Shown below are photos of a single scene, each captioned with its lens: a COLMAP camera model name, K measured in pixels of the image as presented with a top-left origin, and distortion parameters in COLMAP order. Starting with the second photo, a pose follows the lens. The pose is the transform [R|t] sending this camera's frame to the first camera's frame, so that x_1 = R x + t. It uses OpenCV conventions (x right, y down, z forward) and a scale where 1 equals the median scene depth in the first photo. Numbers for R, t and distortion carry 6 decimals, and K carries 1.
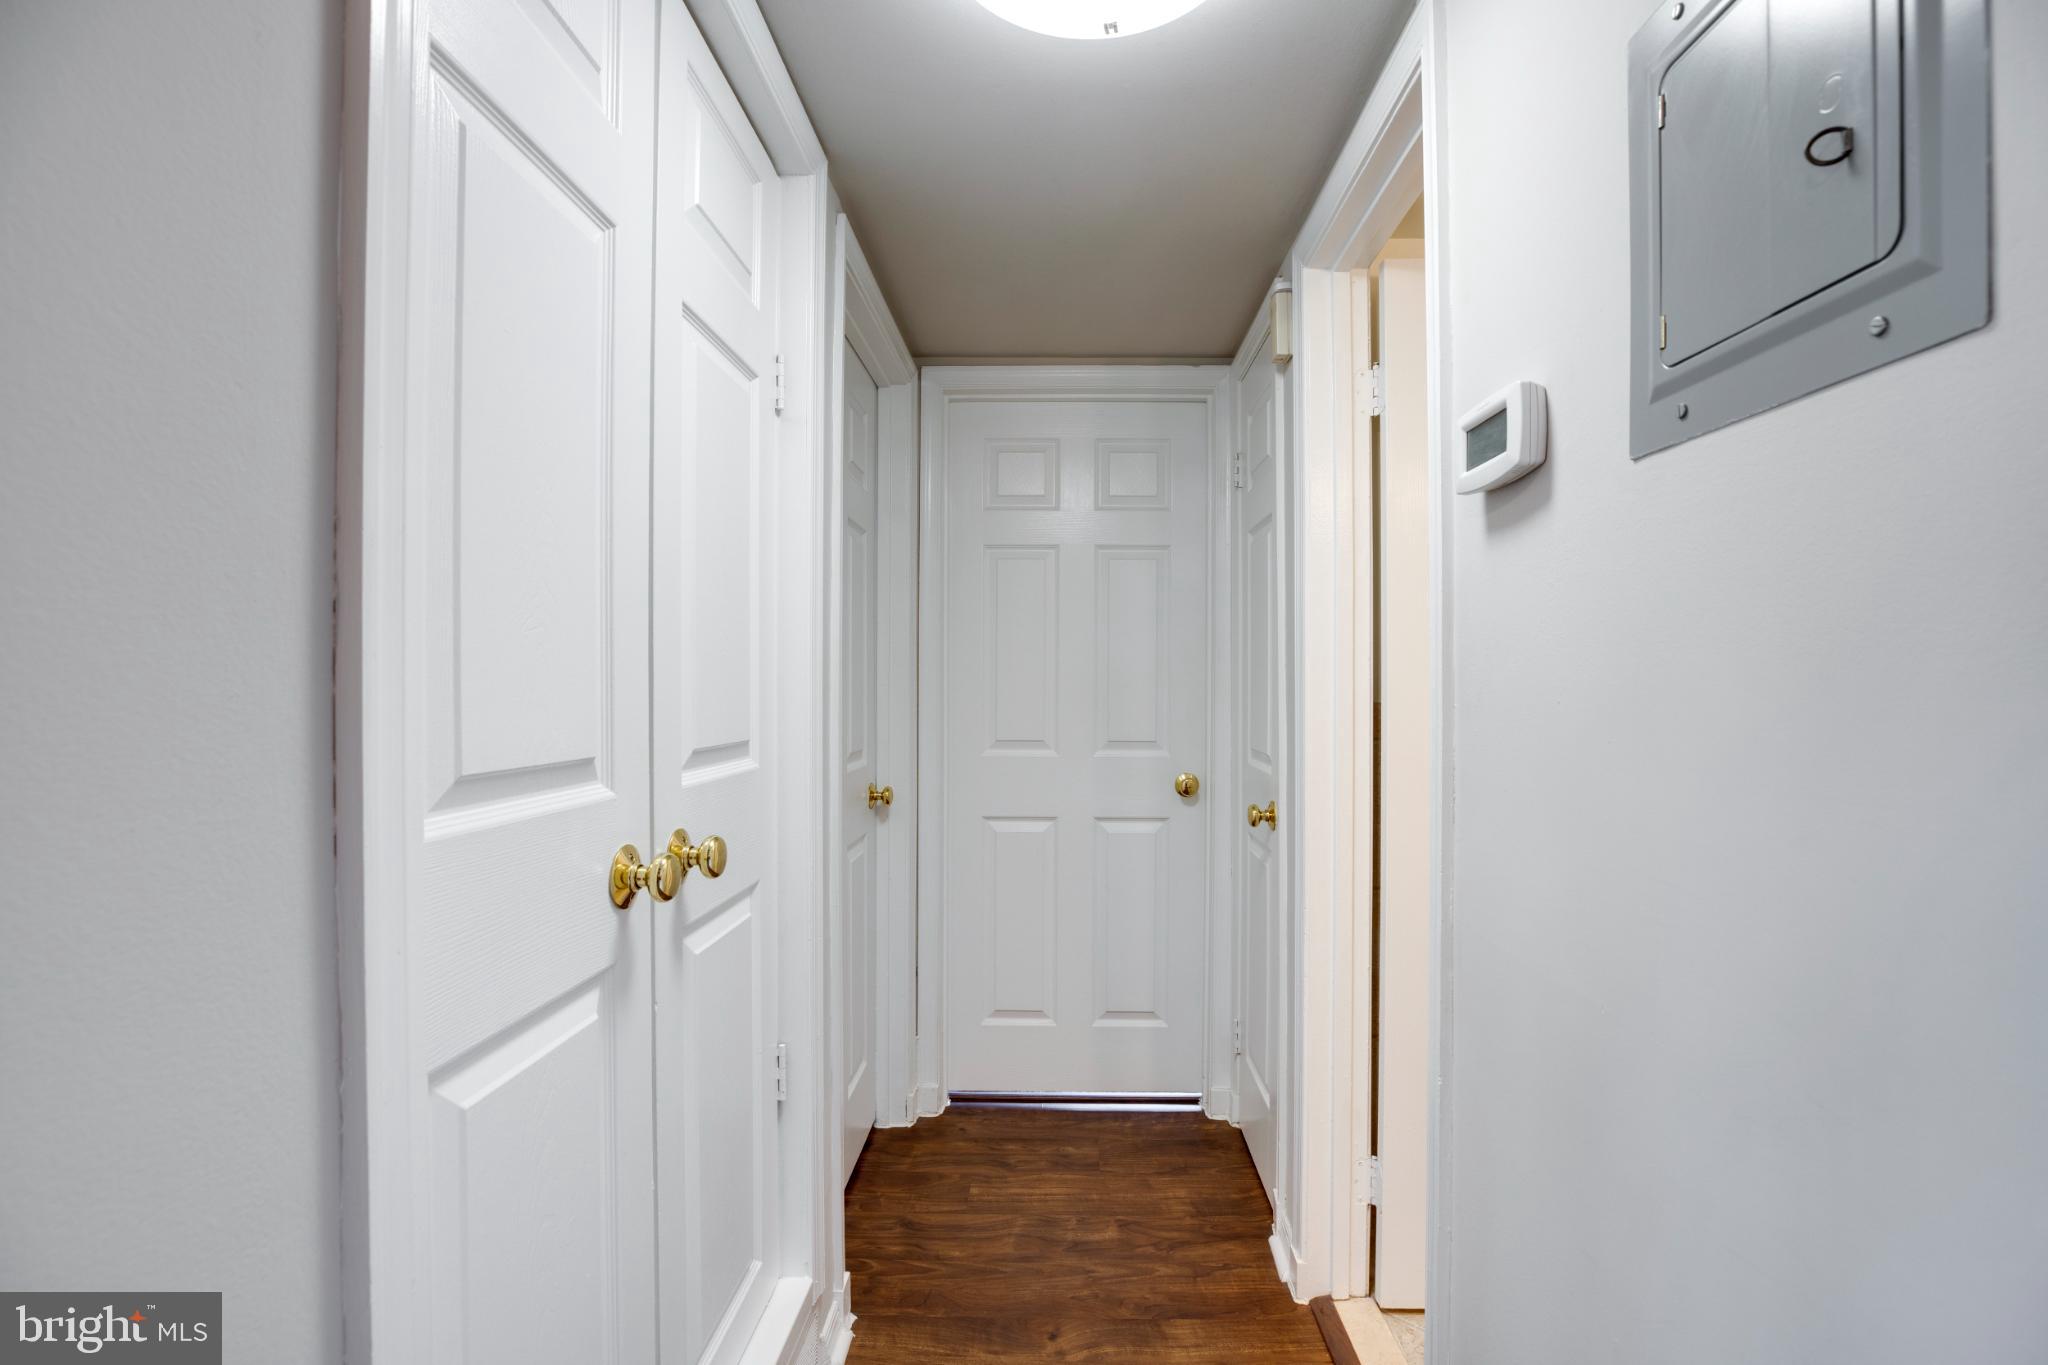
lens RADIAL K [[942.9, 0, 1028.8], [0, 942.9, 692.4], [0, 0, 1]] dist [-0.041896, 0.012856]
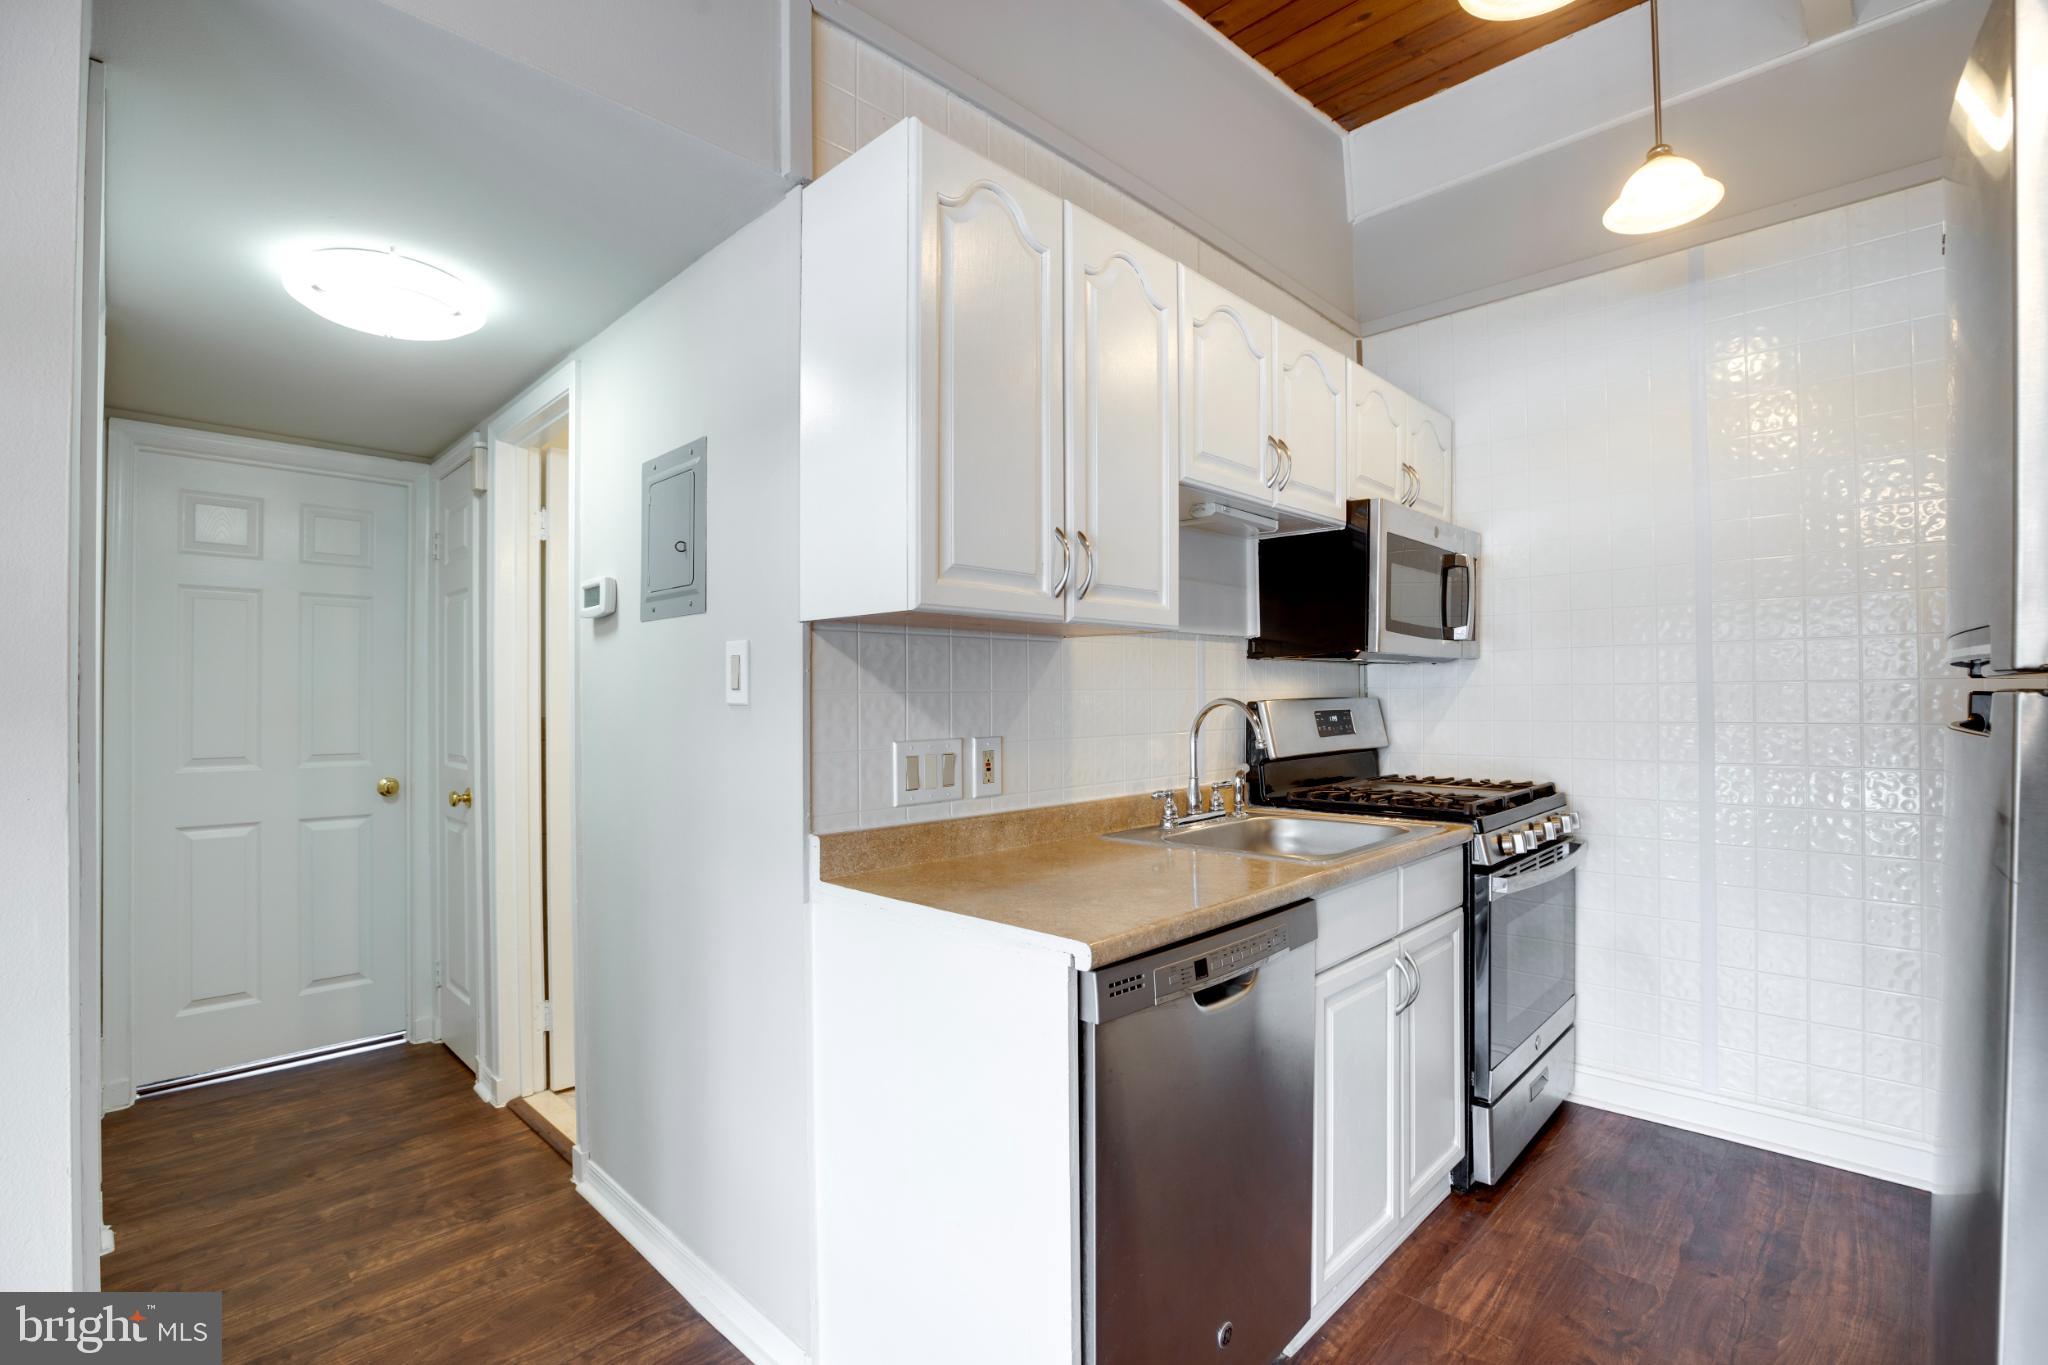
lens RADIAL K [[942.9, 0, 1028.8], [0, 942.9, 692.4], [0, 0, 1]] dist [-0.041896, 0.012856]
pose [[0.674731, 0.003874, 0.738053, -0.208973], [0.014149, 0.999735, -0.018183, 0.007790], [-0.737928, 0.022712, 0.674497, -0.583705]]
